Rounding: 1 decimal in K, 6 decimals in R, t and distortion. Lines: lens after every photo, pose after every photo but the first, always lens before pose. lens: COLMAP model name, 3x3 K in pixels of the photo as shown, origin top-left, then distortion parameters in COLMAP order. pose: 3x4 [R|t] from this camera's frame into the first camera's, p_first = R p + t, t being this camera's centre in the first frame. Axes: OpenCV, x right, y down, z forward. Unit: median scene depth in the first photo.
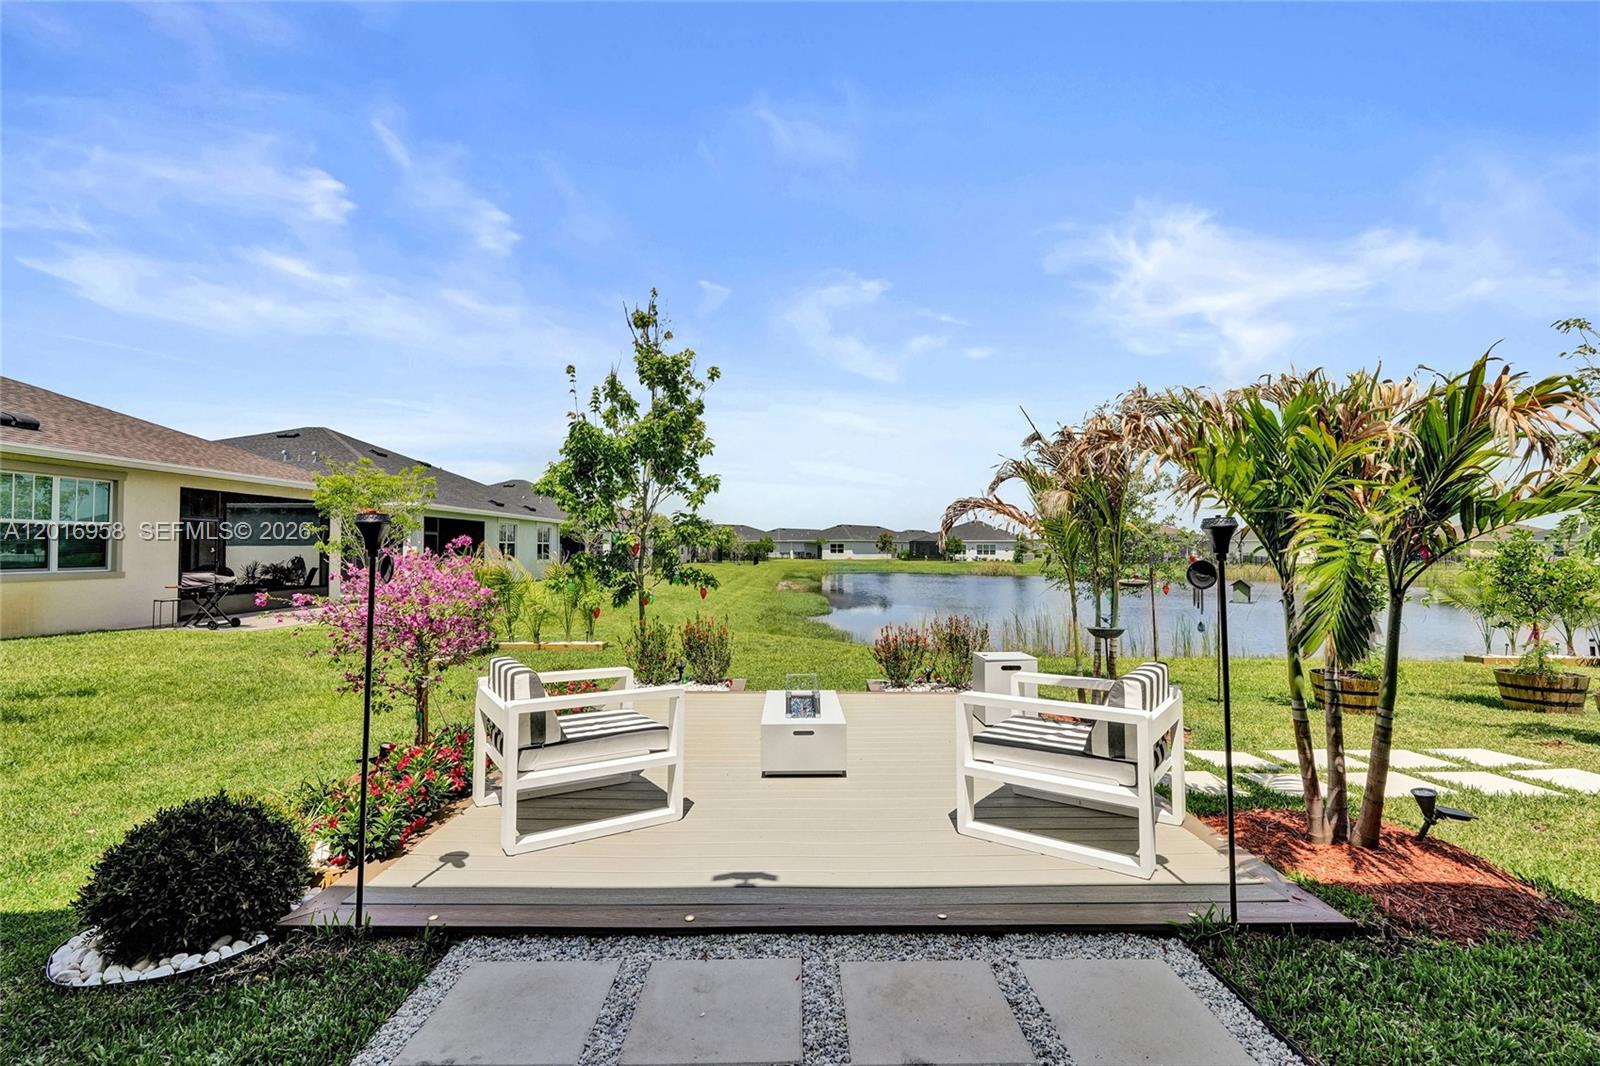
lens RADIAL K [[708.4, 0, 806.1], [0, 708.4, 530.9], [0, 0, 1]] dist [-0.006690, 0.001543]
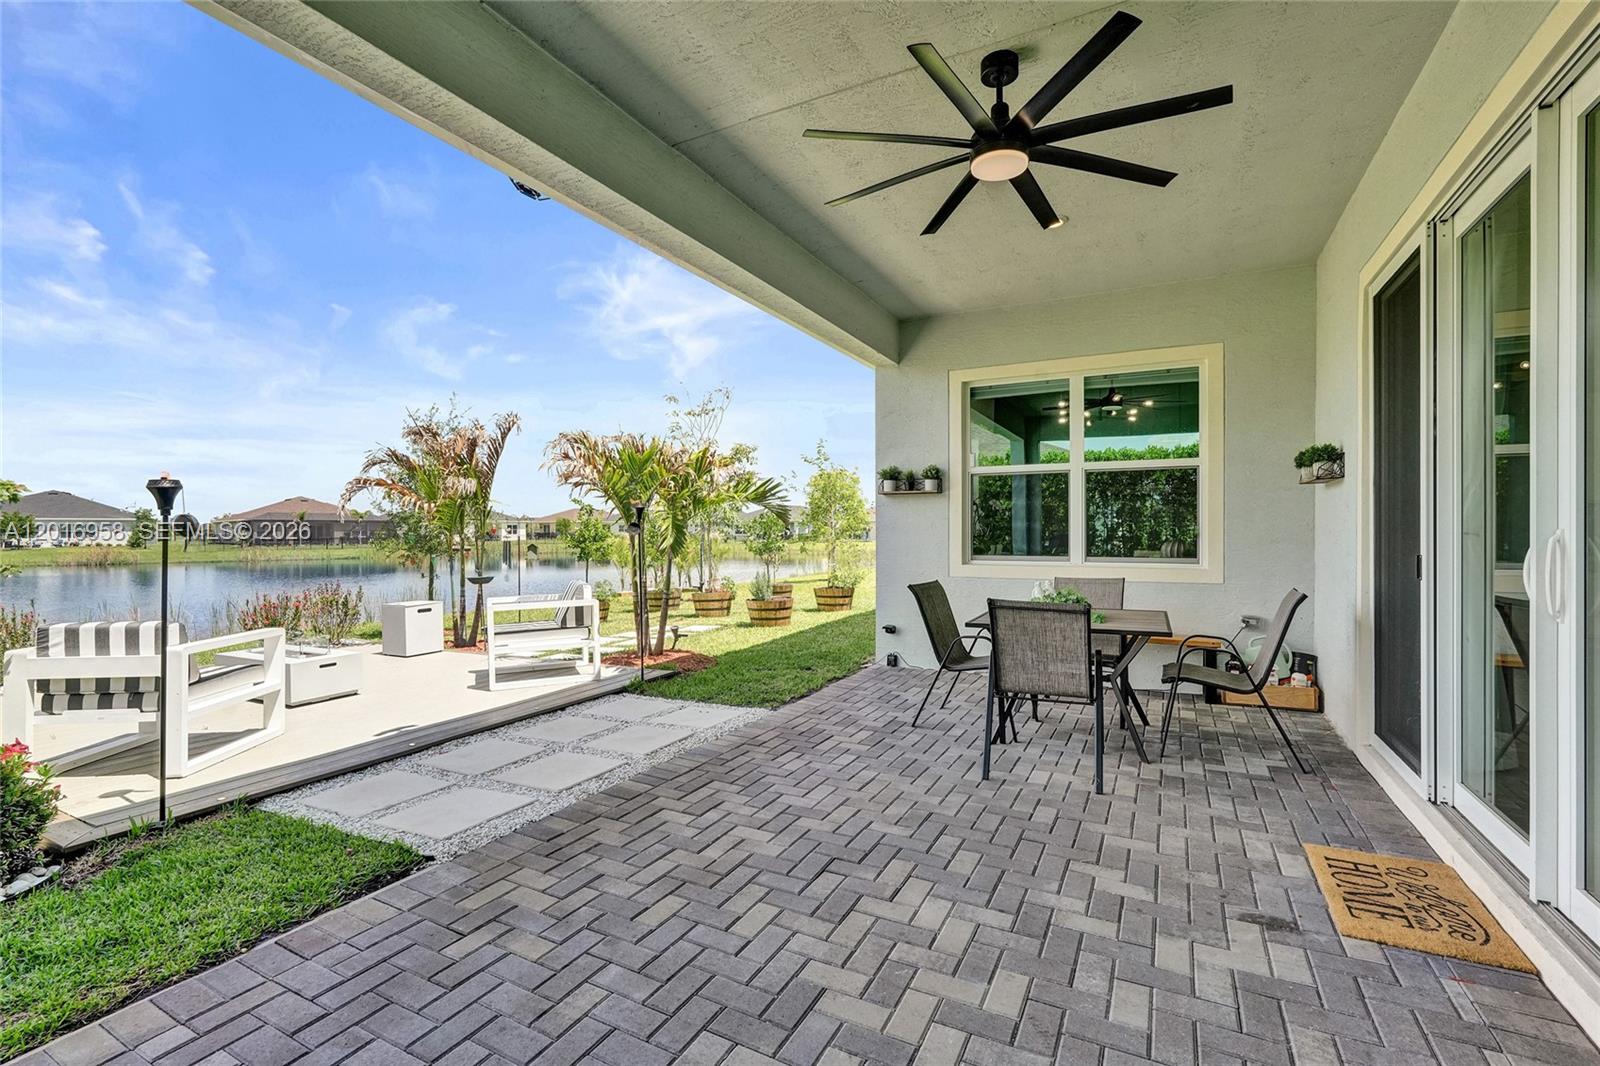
lens RADIAL K [[708.4, 0, 806.1], [0, 708.4, 534.2], [0, 0, 1]] dist [-0.006690, 0.001543]
pose [[0.464527, 0.002633, 0.885555, -0.378862], [-0.026535, 0.999588, 0.010948, 0.012490], [-0.885162, -0.028584, 0.464405, -0.167805]]
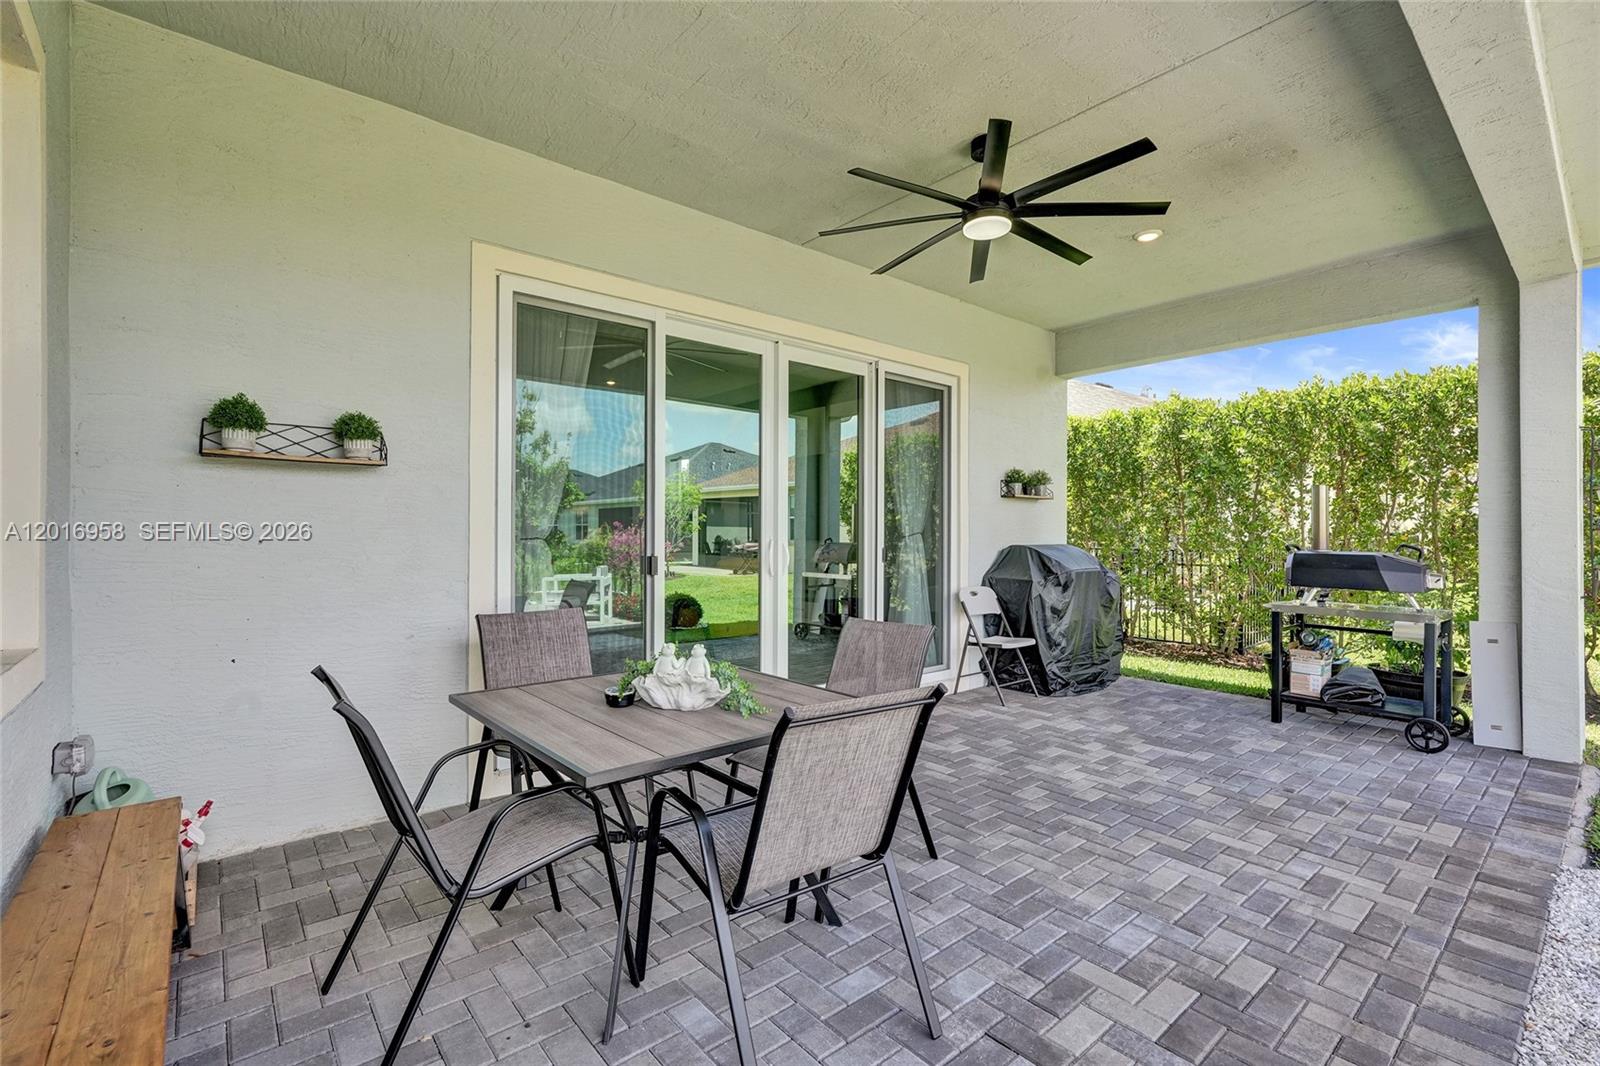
lens RADIAL K [[708.4, 0, 806.1], [0, 708.4, 534.1], [0, 0, 1]] dist [-0.006690, 0.001543]
pose [[-0.764225, 0.000929, -0.644949, 0.367656], [0.015121, 0.999750, -0.016477, 0.014215], [0.644772, -0.022344, -0.764048, 0.175960]]
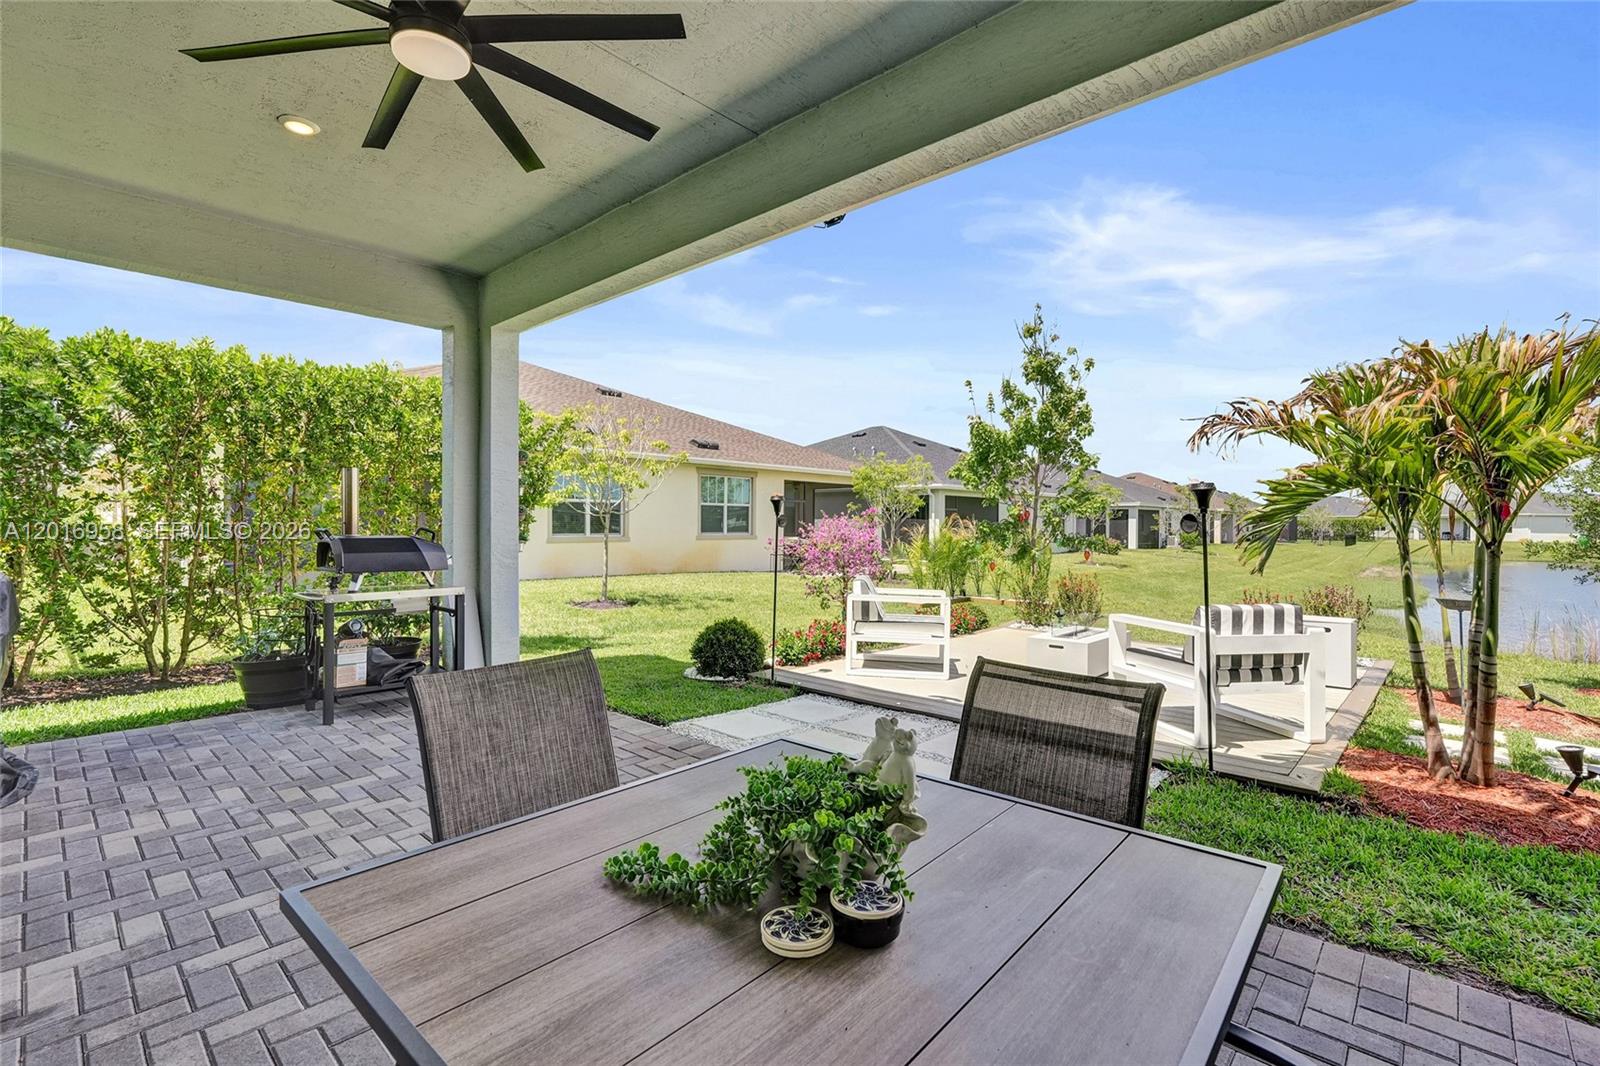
lens RADIAL K [[708.4, 0, 784.9], [0, 708.4, 530.8], [0, 0, 1]] dist [-0.006690, 0.001543]
pose [[0.725897, 0.010034, -0.687730, 0.306630], [0.012564, 0.999533, 0.027844, 0.008500], [0.687689, -0.028852, 0.725432, -0.194302]]
